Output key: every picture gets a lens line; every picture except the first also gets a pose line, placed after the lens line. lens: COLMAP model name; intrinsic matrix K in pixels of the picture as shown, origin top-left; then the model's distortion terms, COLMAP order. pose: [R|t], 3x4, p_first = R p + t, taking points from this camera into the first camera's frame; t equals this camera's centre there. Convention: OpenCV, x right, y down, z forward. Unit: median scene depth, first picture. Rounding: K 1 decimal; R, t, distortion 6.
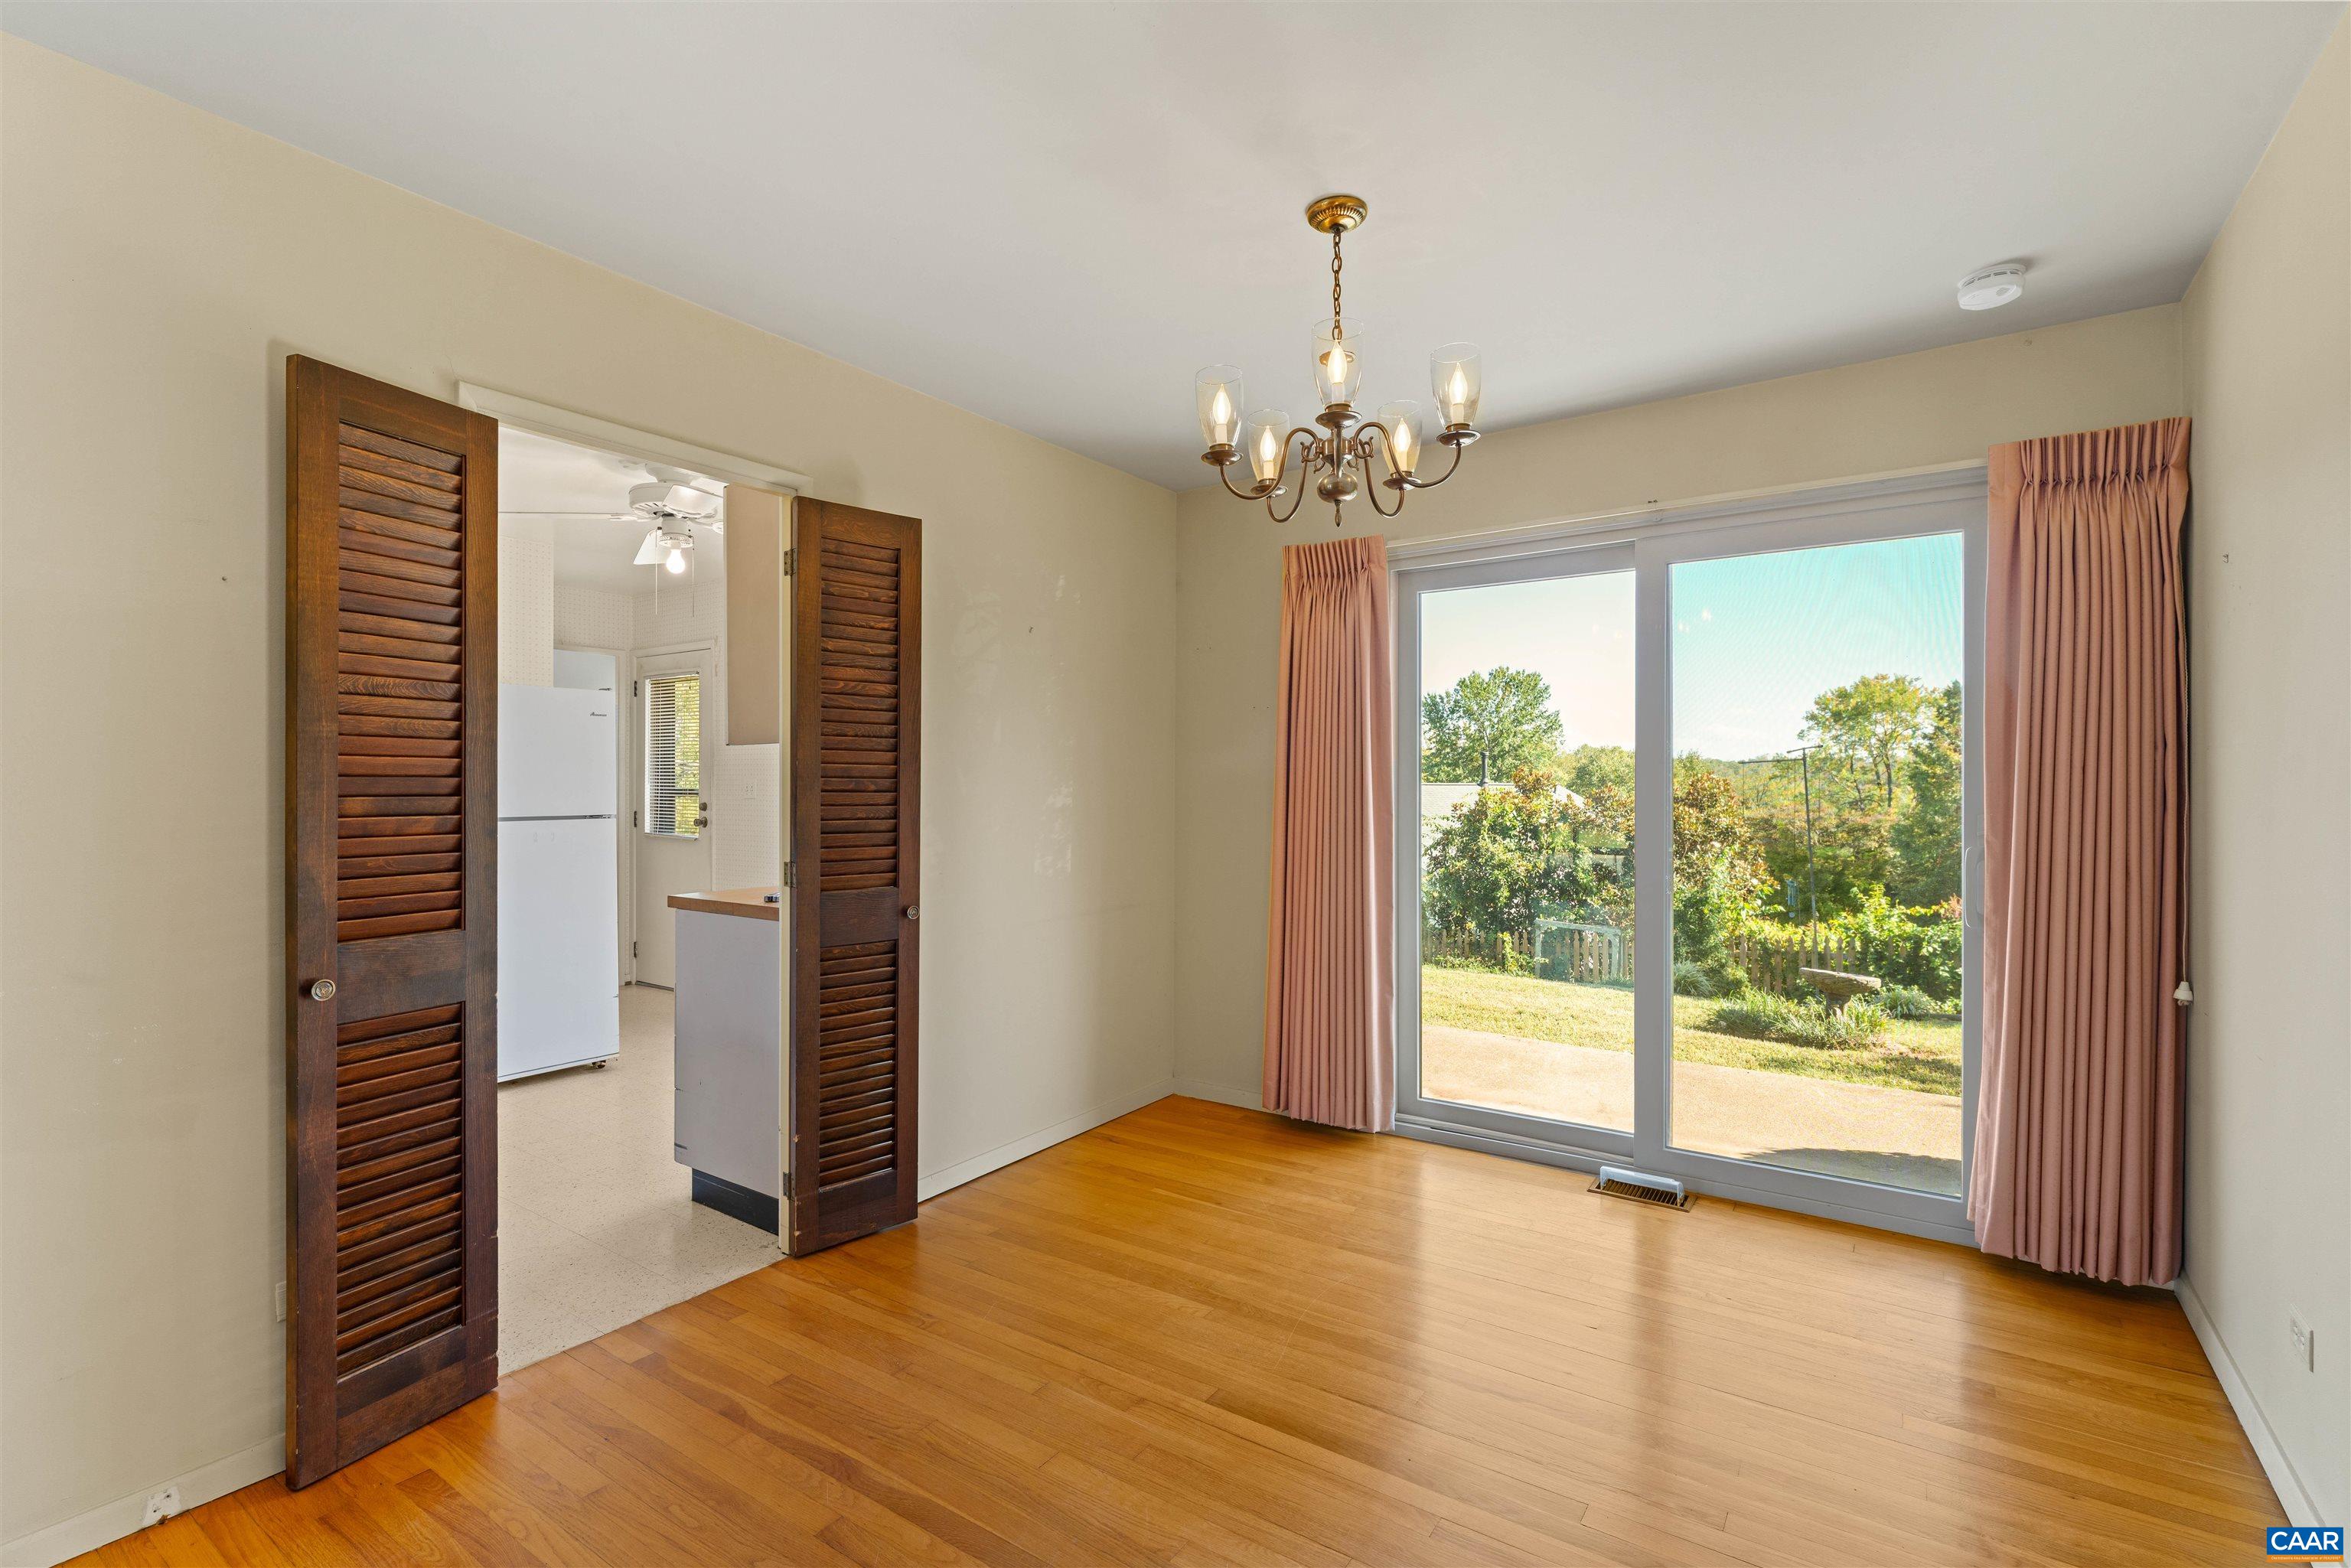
lens RADIAL K [[1066.8, 0, 1169.1], [0, 1066.8, 781.1], [0, 0, 1]] dist [0.002739, 0.000432]
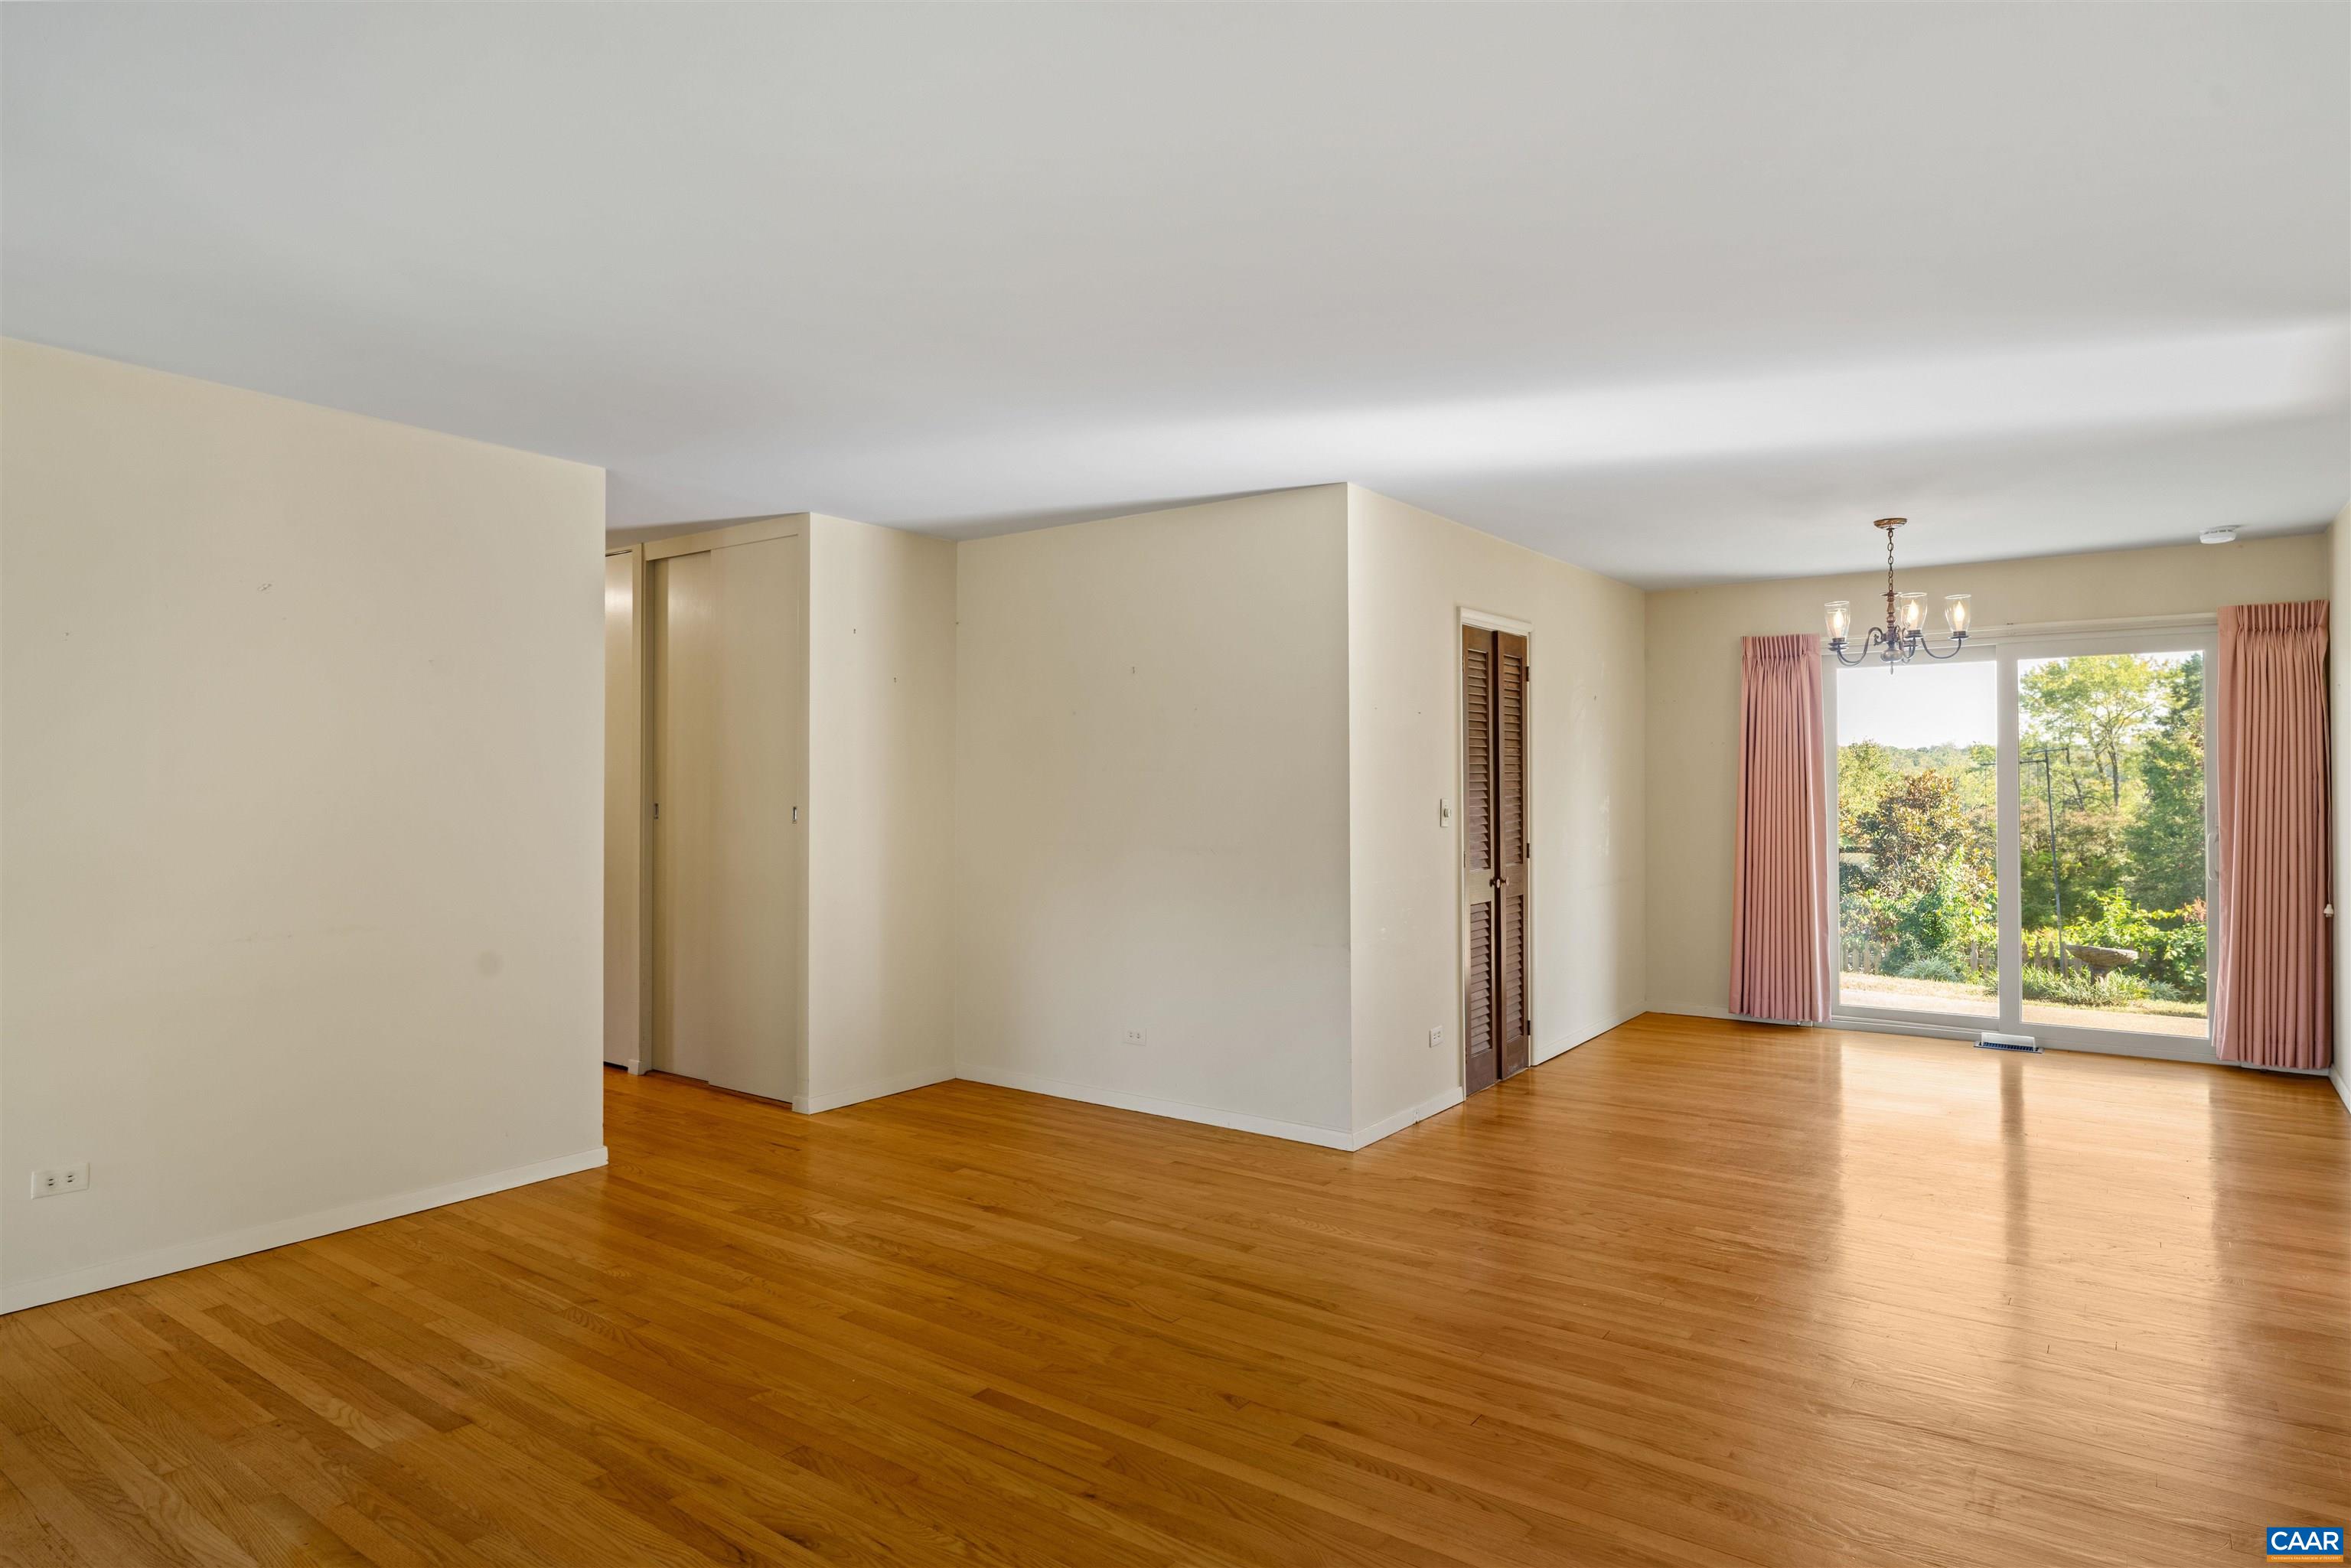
lens RADIAL K [[1300.3, 0, 1183.2], [0, 1300.3, 763.9], [0, 0, 1]] dist [0.004247, -0.001156]
pose [[0.999643, -0.004633, -0.026300, -0.142884], [0.004361, 0.999936, -0.010414, -0.006061], [0.026347, 0.010295, 0.999600, -0.192266]]
